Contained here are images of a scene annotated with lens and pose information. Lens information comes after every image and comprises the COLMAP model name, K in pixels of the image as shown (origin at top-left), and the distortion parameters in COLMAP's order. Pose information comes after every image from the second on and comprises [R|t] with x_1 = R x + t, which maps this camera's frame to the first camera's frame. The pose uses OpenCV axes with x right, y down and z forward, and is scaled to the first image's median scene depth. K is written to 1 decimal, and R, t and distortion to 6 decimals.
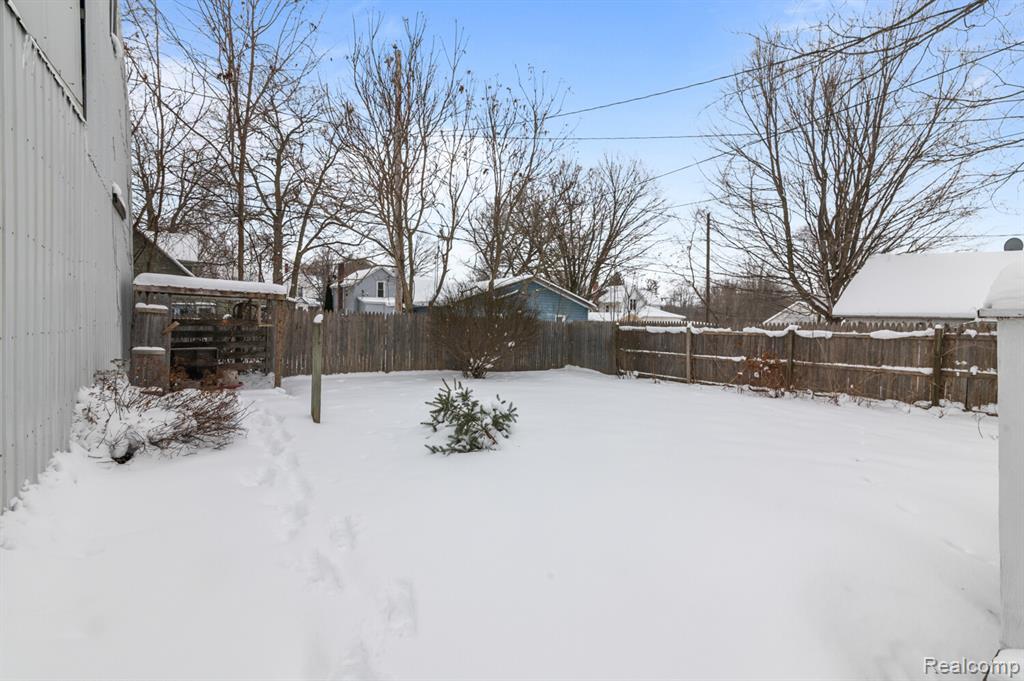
lens RADIAL K [[477.4, 0, 512.0], [0, 477.4, 340.5], [0, 0, 1]] dist [0.000698, 0.000072]
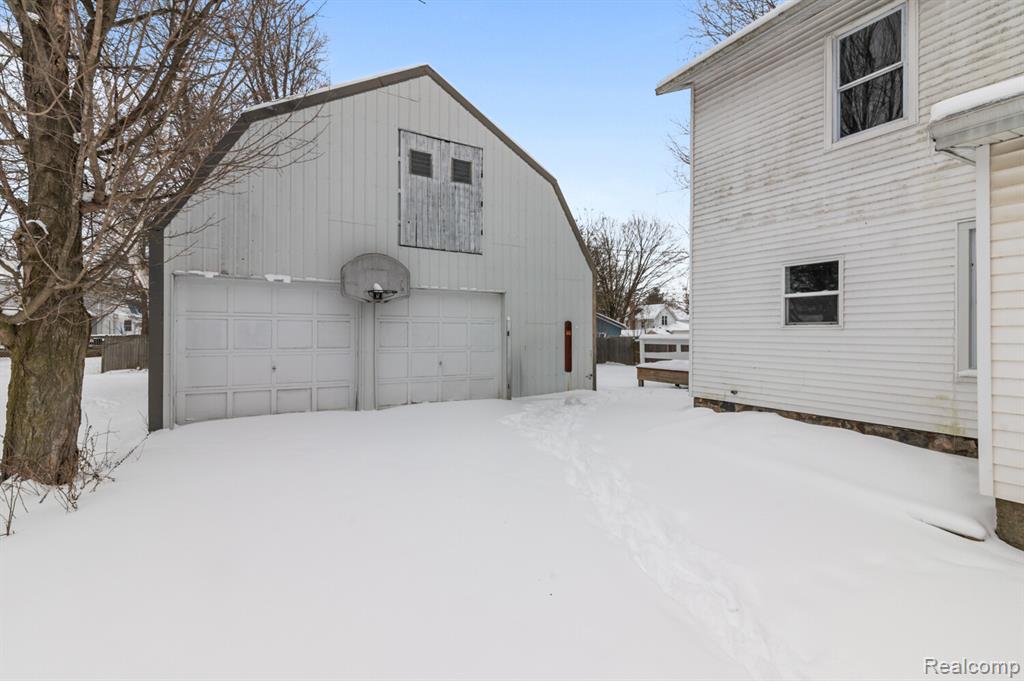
lens RADIAL K [[477.4, 0, 512.0], [0, 477.4, 340.5], [0, 0, 1]] dist [0.000698, 0.000072]
pose [[0.996197, -0.016002, -0.085644, -0.040029], [0.013252, 0.999381, -0.032583, 0.012215], [0.086113, 0.031324, 0.995793, -0.381875]]
